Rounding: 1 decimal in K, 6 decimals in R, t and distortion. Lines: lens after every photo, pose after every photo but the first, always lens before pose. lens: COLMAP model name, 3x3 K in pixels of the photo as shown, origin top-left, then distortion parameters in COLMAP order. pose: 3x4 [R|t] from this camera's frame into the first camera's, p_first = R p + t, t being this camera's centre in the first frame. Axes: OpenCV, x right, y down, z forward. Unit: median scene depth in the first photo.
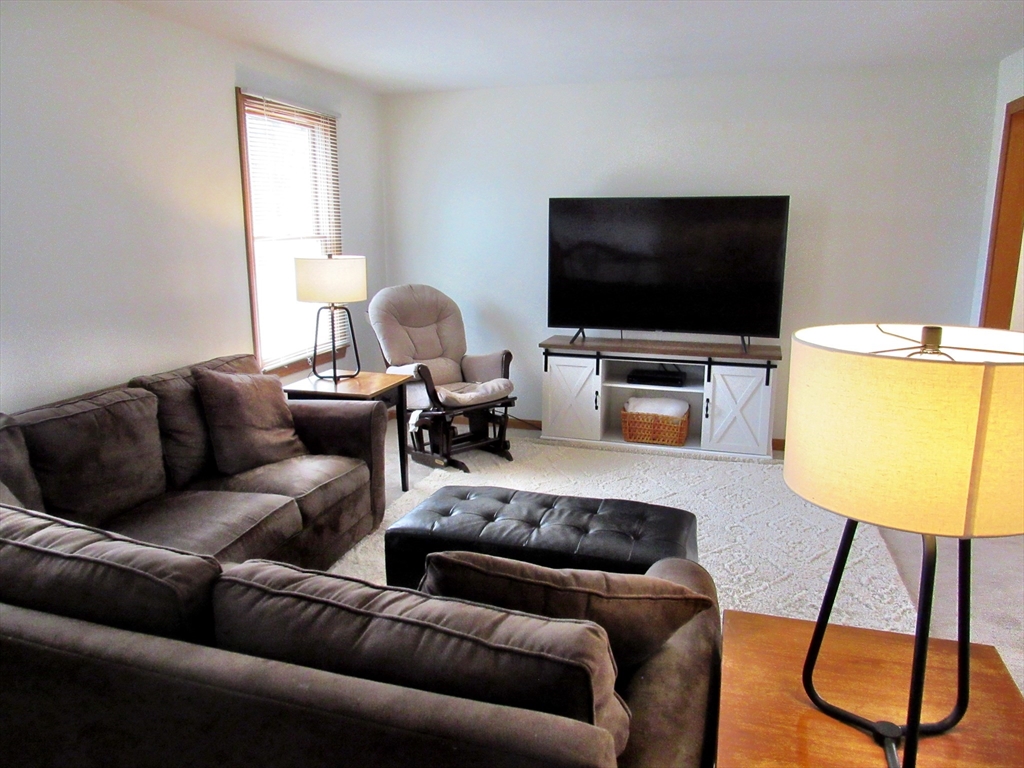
lens RADIAL K [[732.7, 0, 512.0], [0, 732.7, 389.5], [0, 0, 1]] dist [-0.032324, 0.012721]
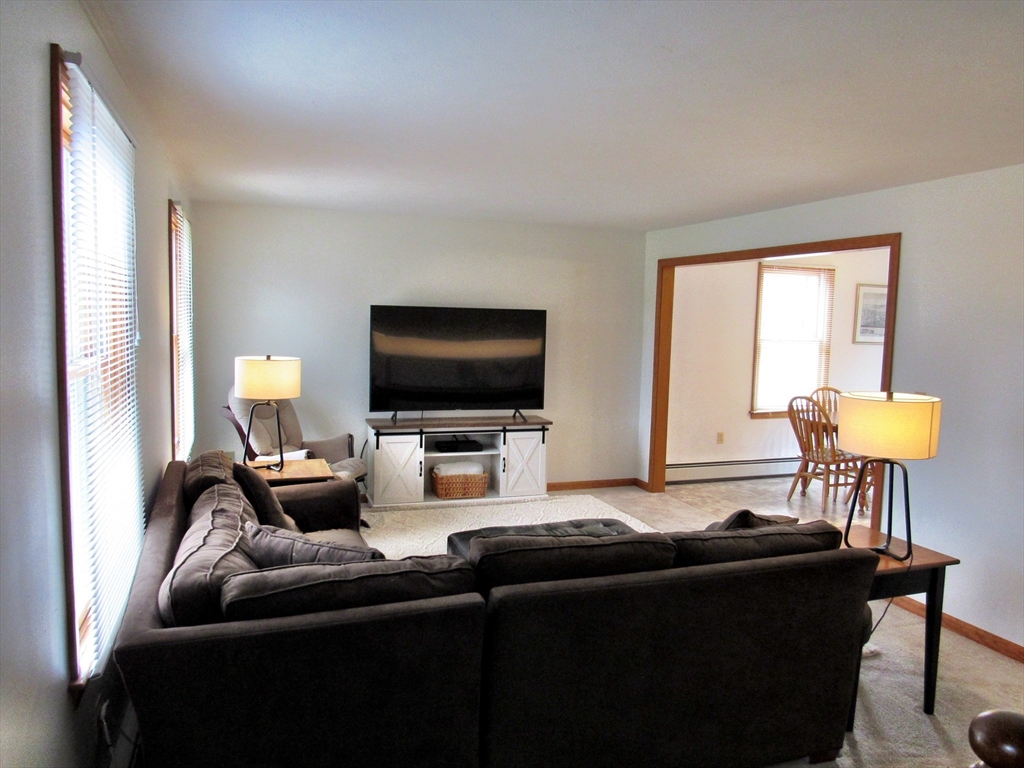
lens RADIAL K [[732.7, 0, 512.5], [0, 732.7, 383.0], [0, 0, 1]] dist [-0.032324, 0.012721]
pose [[0.792924, -0.033909, 0.608376, -0.507328], [0.106662, 0.990758, -0.083795, -0.008608], [-0.599912, 0.131334, 0.789213, -0.077936]]
